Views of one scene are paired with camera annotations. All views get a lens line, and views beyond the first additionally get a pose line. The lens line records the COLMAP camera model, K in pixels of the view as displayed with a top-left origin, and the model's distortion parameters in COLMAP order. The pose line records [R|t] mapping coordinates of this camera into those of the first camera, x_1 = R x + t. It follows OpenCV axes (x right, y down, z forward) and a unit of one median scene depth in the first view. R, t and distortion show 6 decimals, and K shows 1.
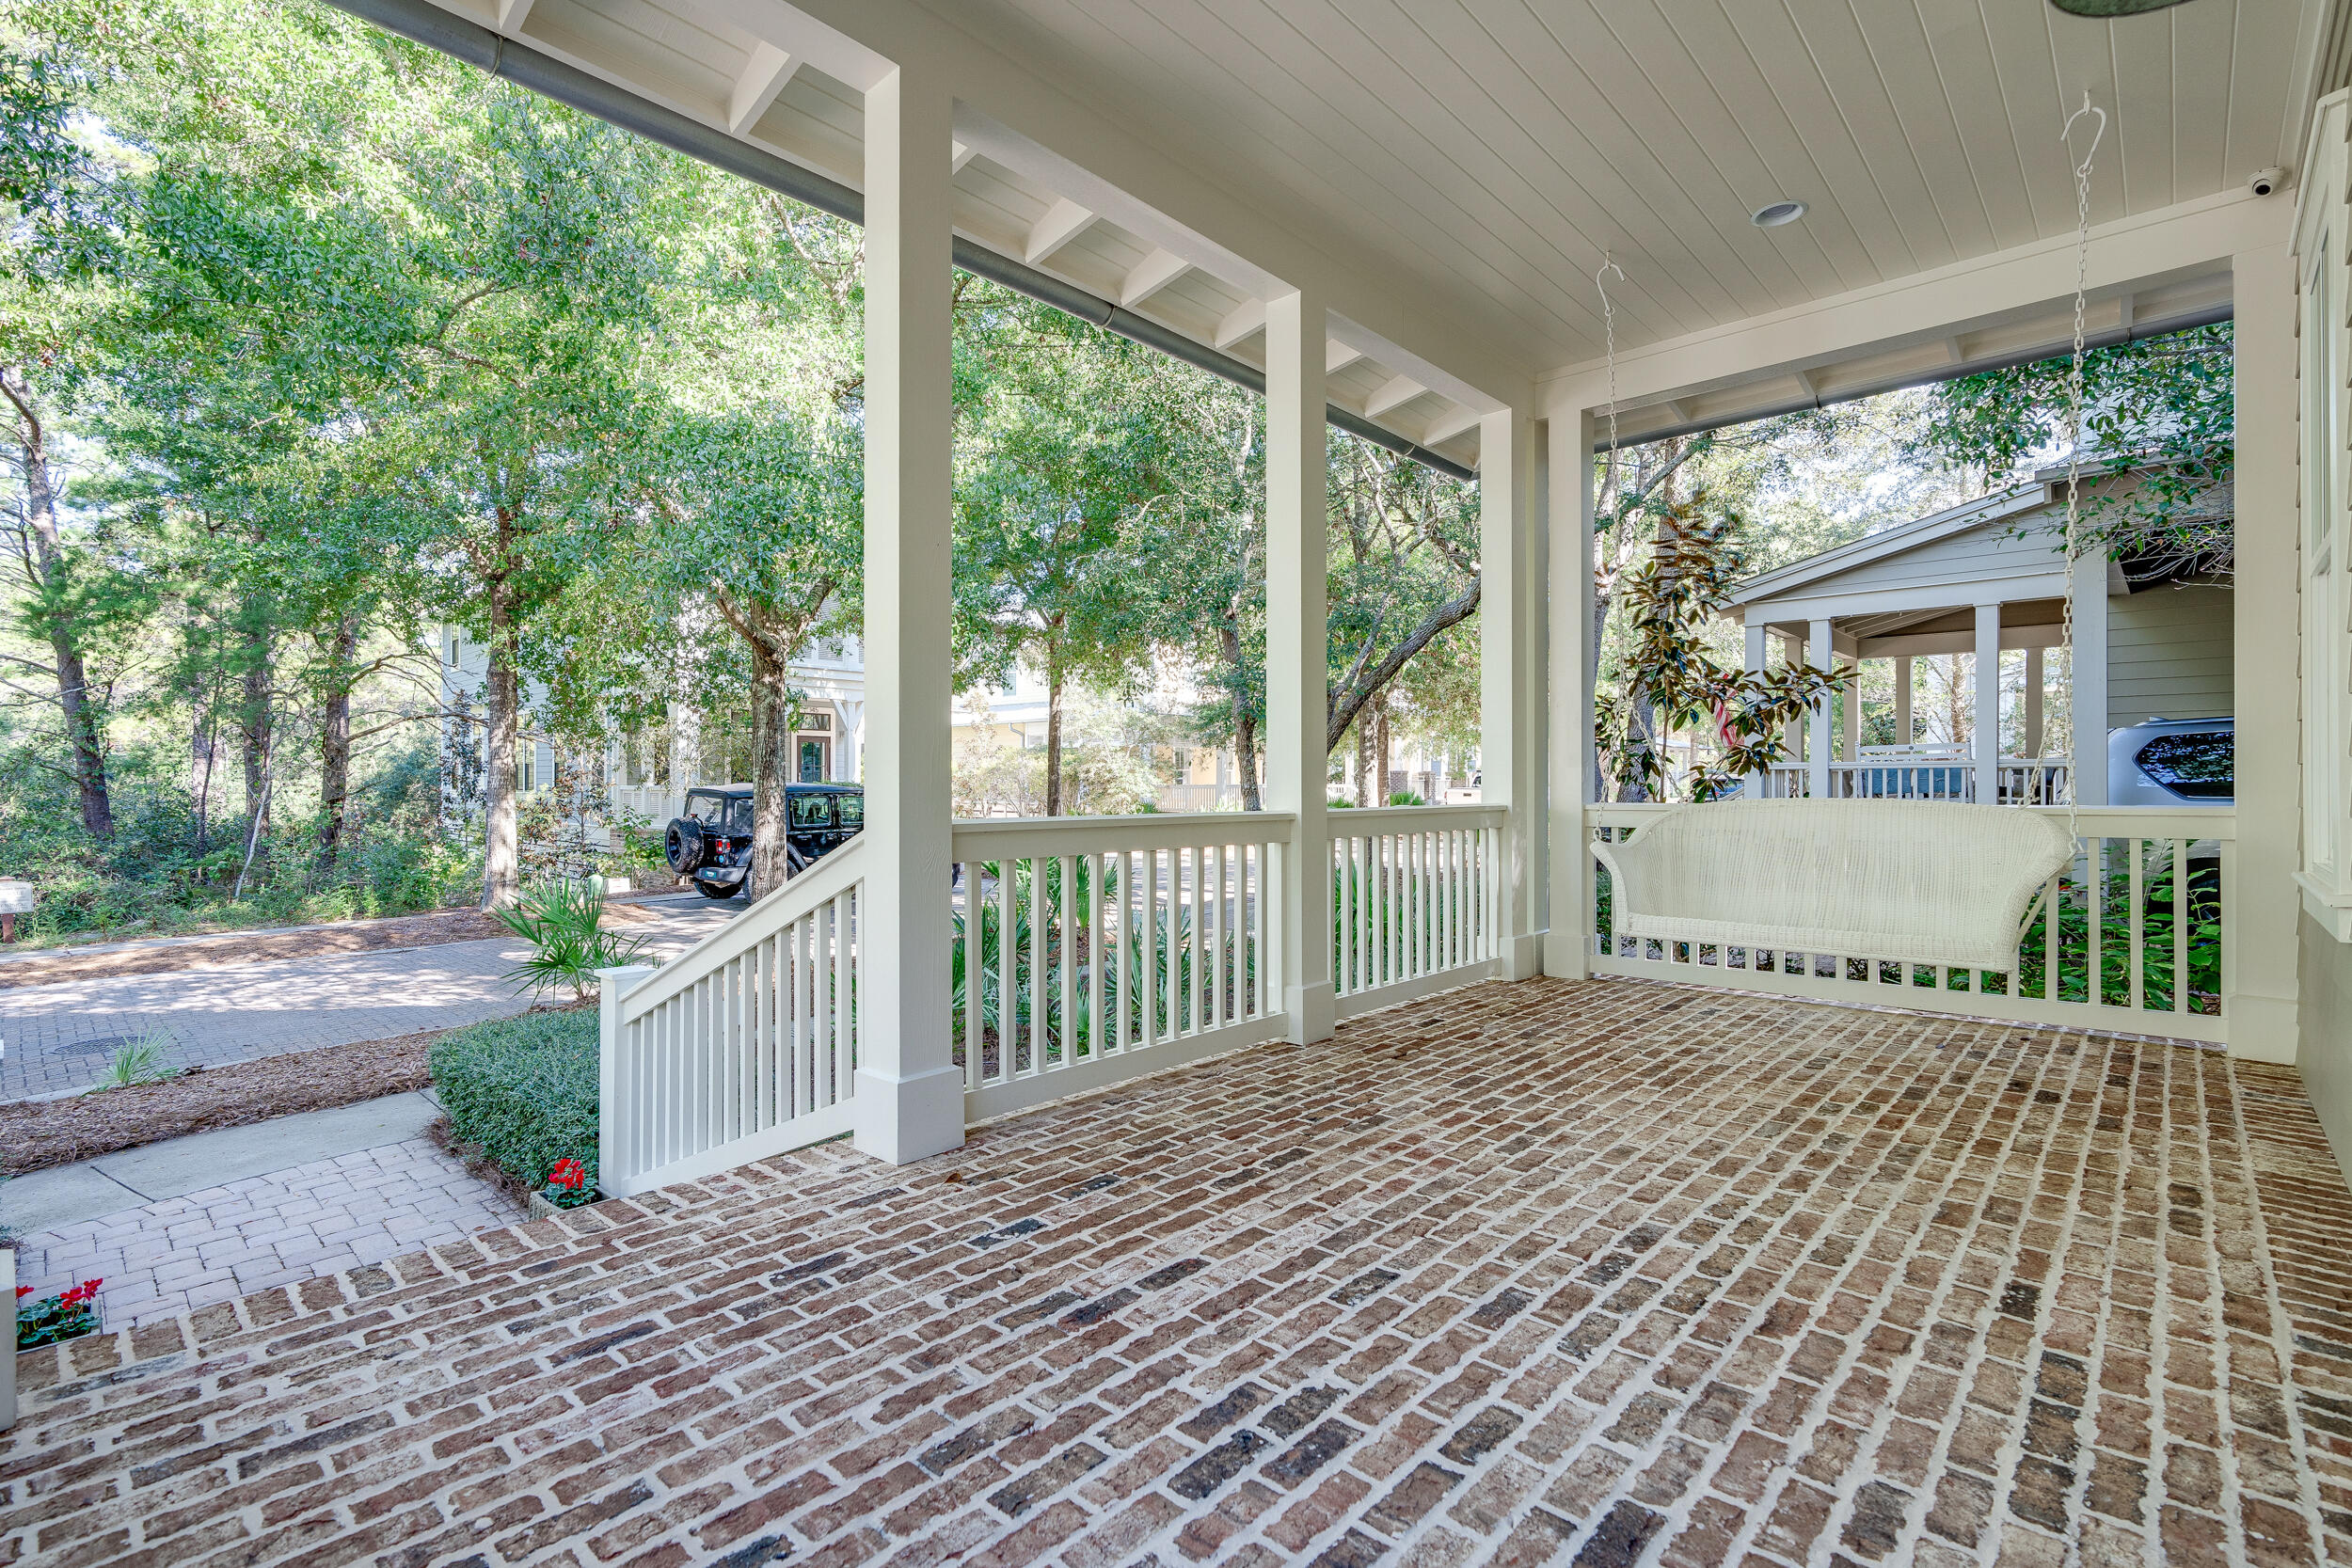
lens RADIAL K [[1074.2, 0, 1178.6], [0, 1074.2, 782.6], [0, 0, 1]] dist [-0.001574, 0.001166]
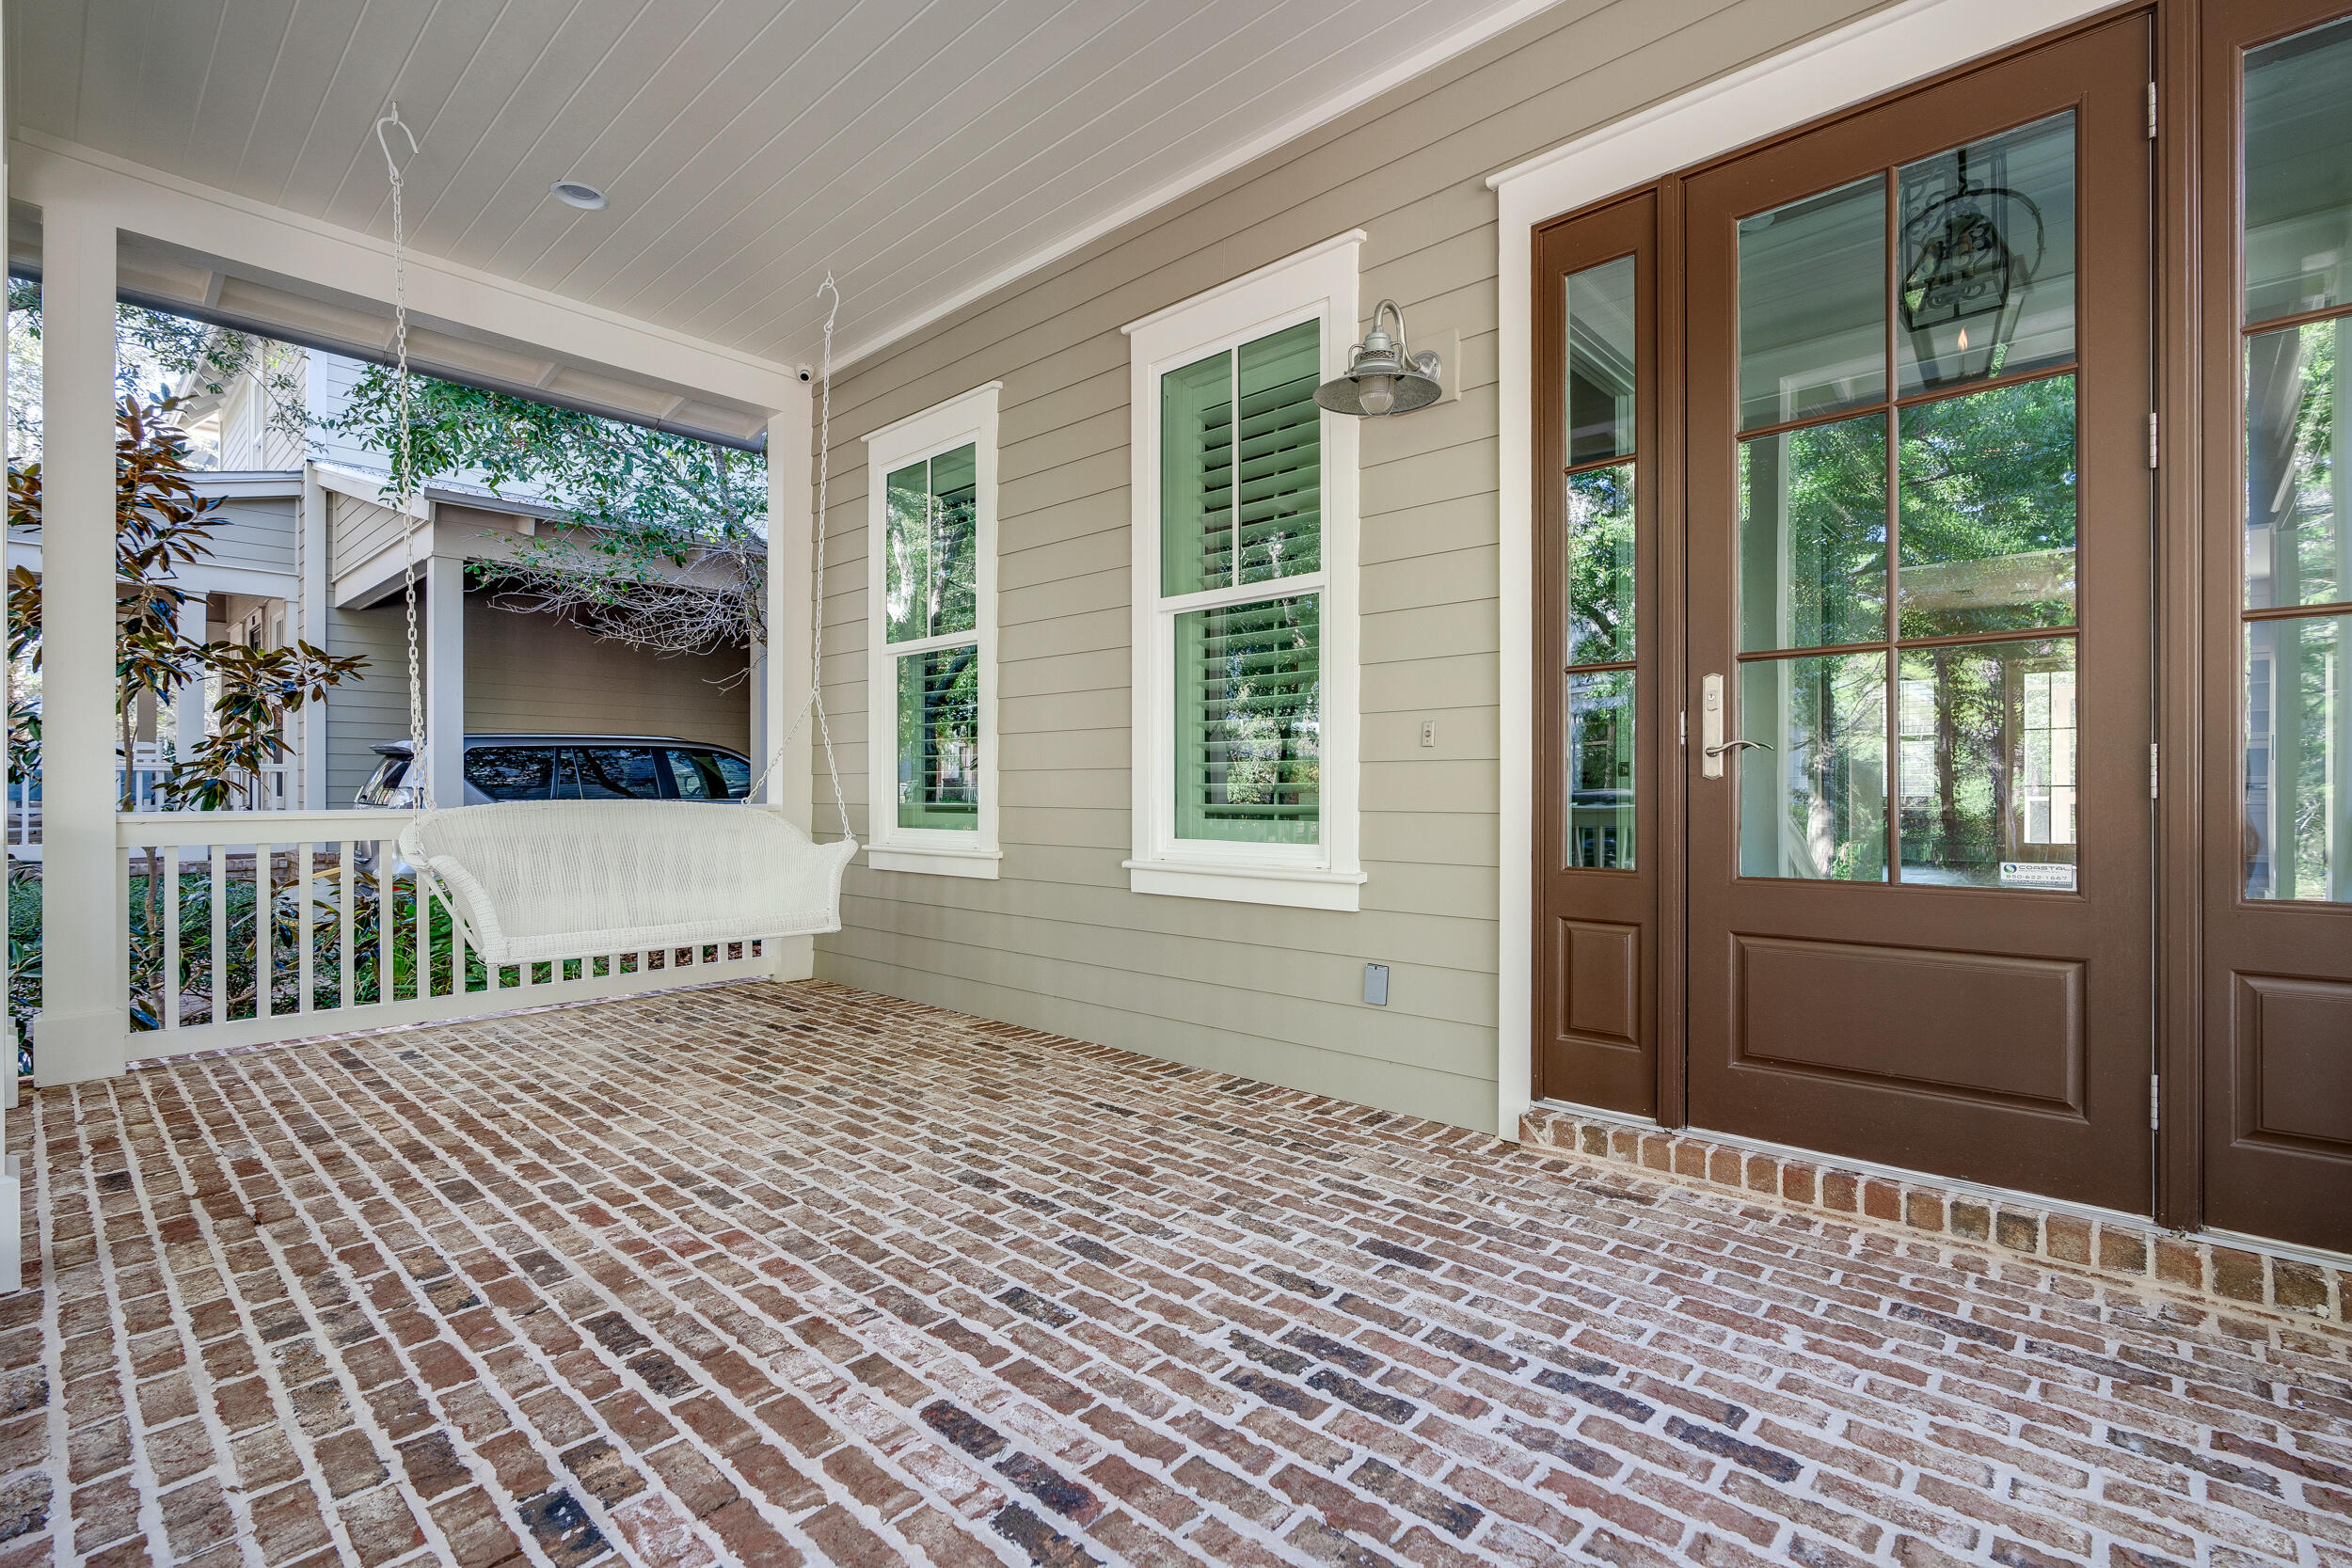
lens RADIAL K [[1074.2, 0, 1186.2], [0, 1074.2, 795.7], [0, 0, 1]] dist [-0.001574, 0.001166]
pose [[-0.012826, -0.000500, 0.999918, -0.644959], [-0.003942, 0.999992, 0.000449, 0.013335], [-0.999910, -0.003936, -0.012828, 0.730739]]
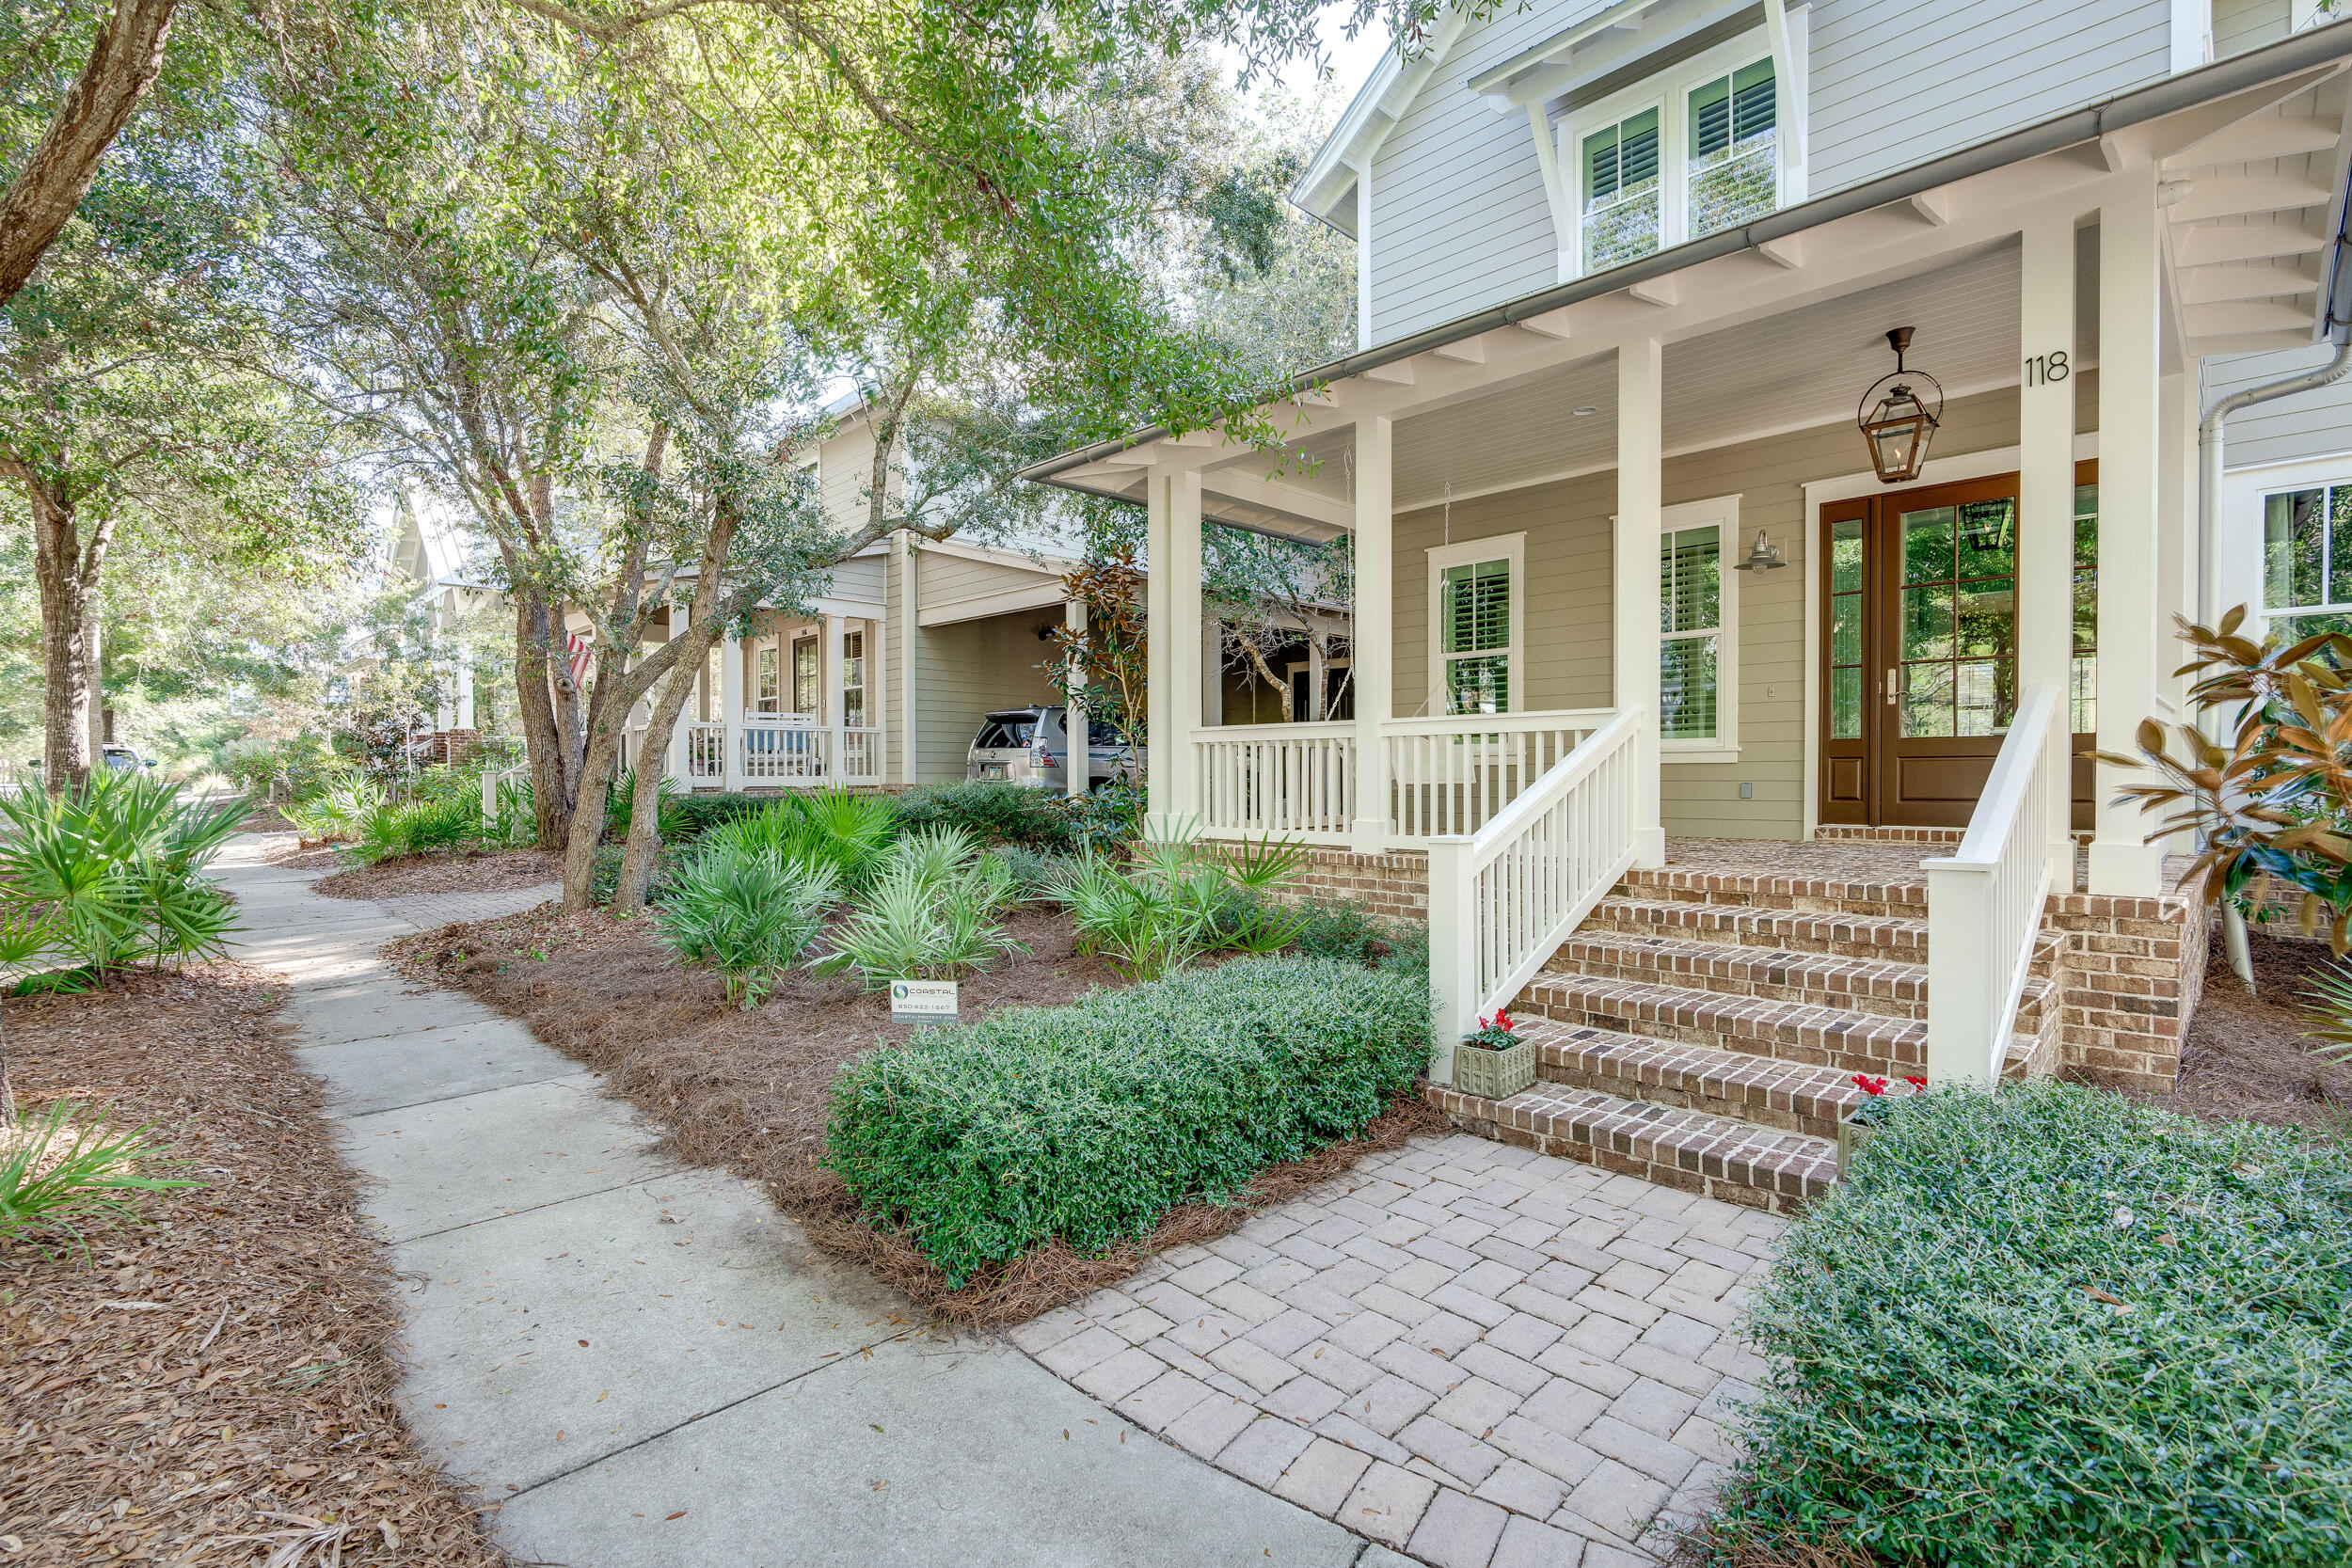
lens RADIAL K [[1074.2, 0, 1179.3], [0, 1074.2, 790.2], [0, 0, 1]] dist [-0.001574, 0.001166]
pose [[0.053585, -0.006156, 0.998544, -2.642985], [-0.003176, 0.999975, 0.006336, 0.213761], [-0.998558, -0.003511, 0.053564, 1.986456]]
